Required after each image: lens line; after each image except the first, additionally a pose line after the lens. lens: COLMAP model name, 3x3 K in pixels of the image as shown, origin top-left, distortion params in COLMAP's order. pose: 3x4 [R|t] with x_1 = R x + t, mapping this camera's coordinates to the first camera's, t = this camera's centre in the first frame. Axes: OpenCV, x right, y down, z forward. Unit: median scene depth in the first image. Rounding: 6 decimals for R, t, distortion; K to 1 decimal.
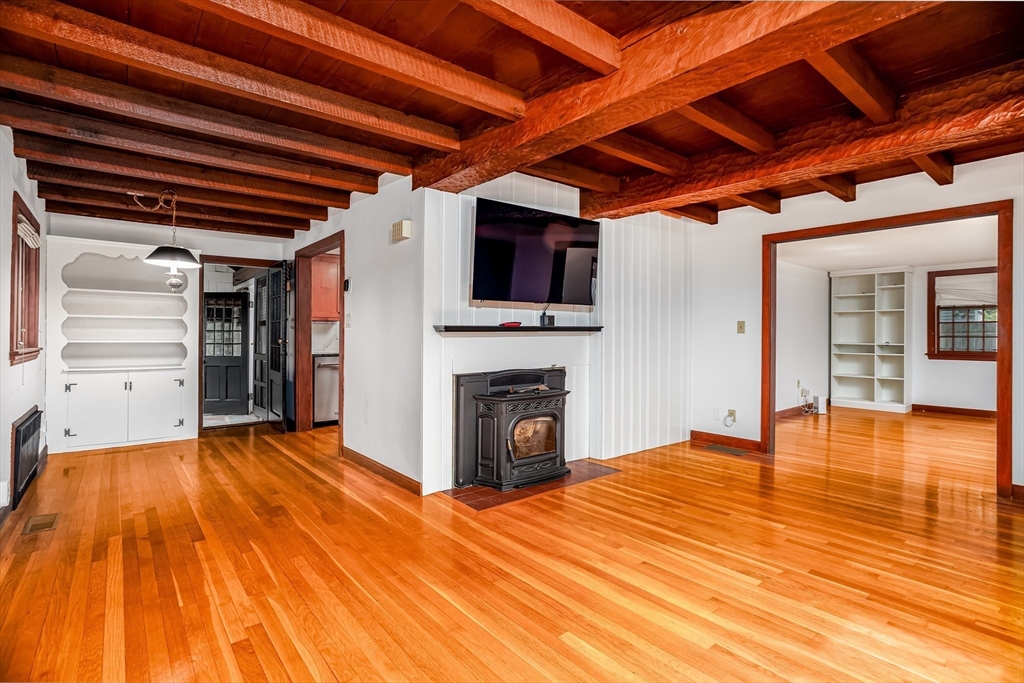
lens RADIAL K [[508.5, 0, 515.7], [0, 508.5, 340.3], [0, 0, 1]] dist [-0.021987, 0.000363]
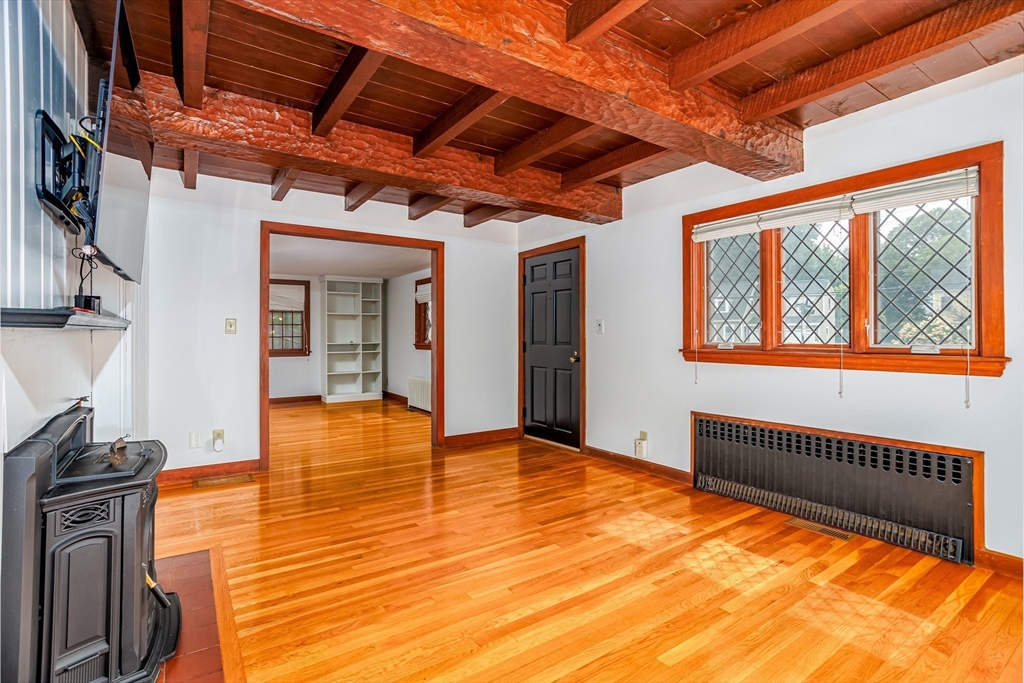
lens RADIAL K [[508.5, 0, 515.9], [0, 508.5, 338.4], [0, 0, 1]] dist [-0.021987, 0.000363]
pose [[0.055771, -0.005802, 0.998427, -0.571964], [0.012180, 0.999913, 0.005131, -0.007761], [-0.998369, 0.011874, 0.055837, 0.836692]]
